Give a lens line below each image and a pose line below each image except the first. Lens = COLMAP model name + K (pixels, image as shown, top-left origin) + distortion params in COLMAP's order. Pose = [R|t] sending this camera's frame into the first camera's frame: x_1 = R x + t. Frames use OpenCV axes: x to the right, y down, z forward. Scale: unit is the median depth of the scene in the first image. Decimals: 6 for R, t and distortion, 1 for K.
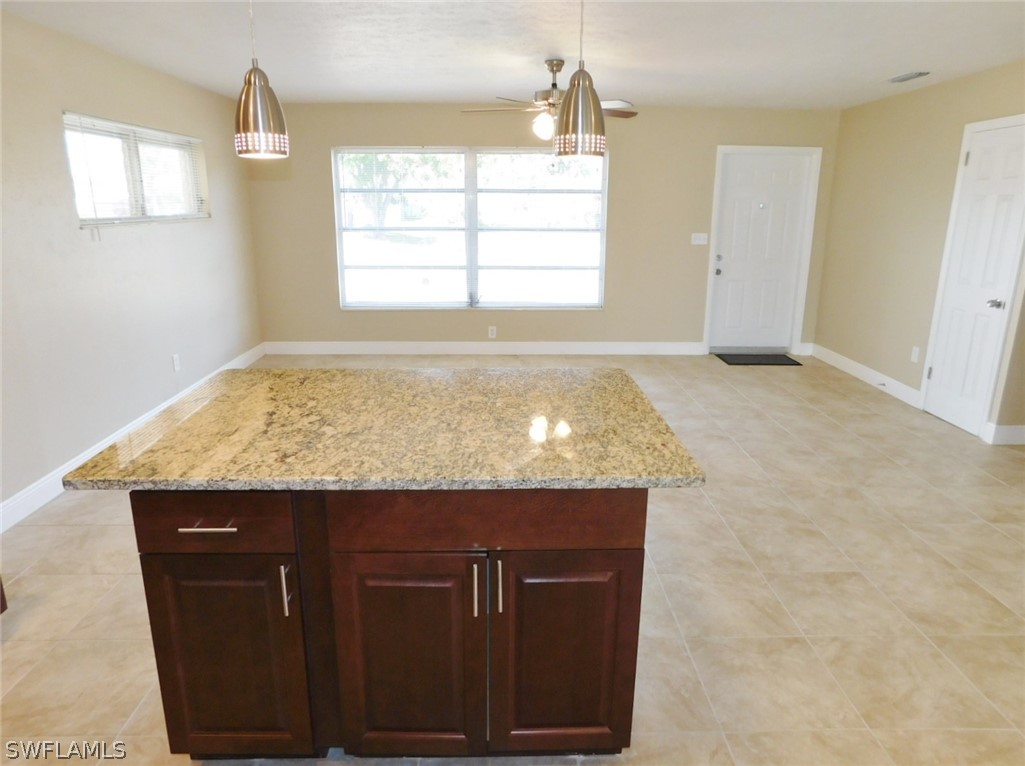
lens RADIAL K [[677.4, 0, 513.3], [0, 677.4, 379.1], [0, 0, 1]] dist [-0.066482, 0.052923]
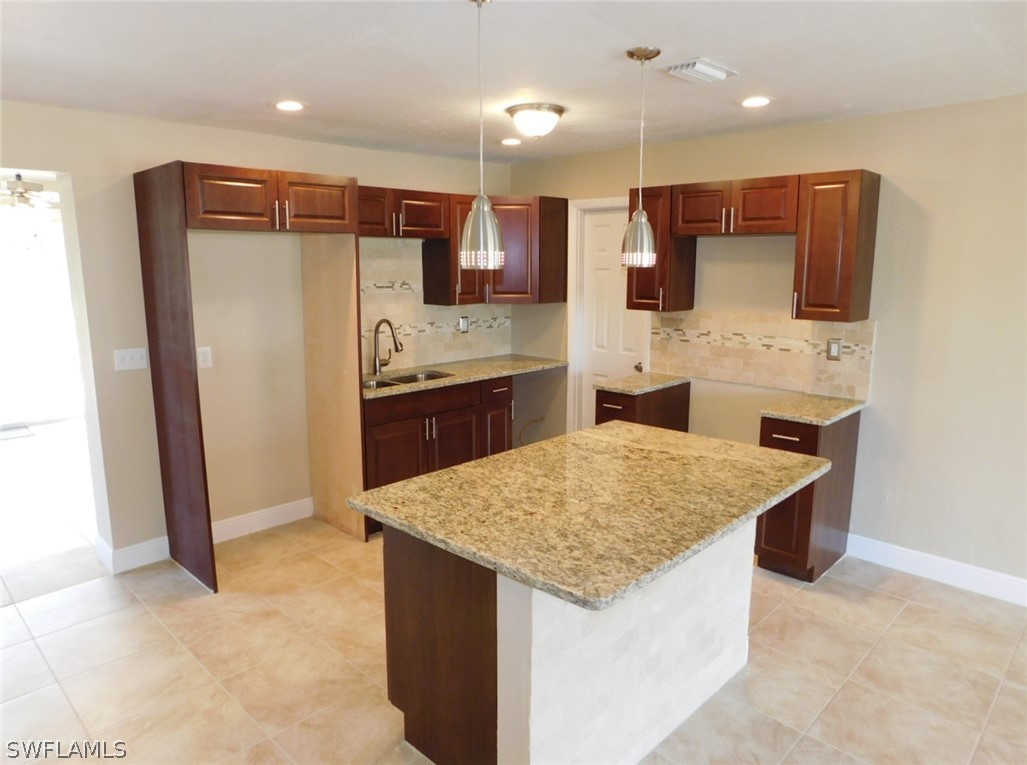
lens RADIAL K [[678.7, 0, 509.2], [0, 678.7, 385.6], [0, 0, 1]] dist [-0.066482, 0.052923]
pose [[-0.718405, 0.121770, -0.684884, 0.338668], [-0.182140, 0.917282, 0.354145, -0.217048], [0.671356, 0.379165, -0.636801, 0.707114]]
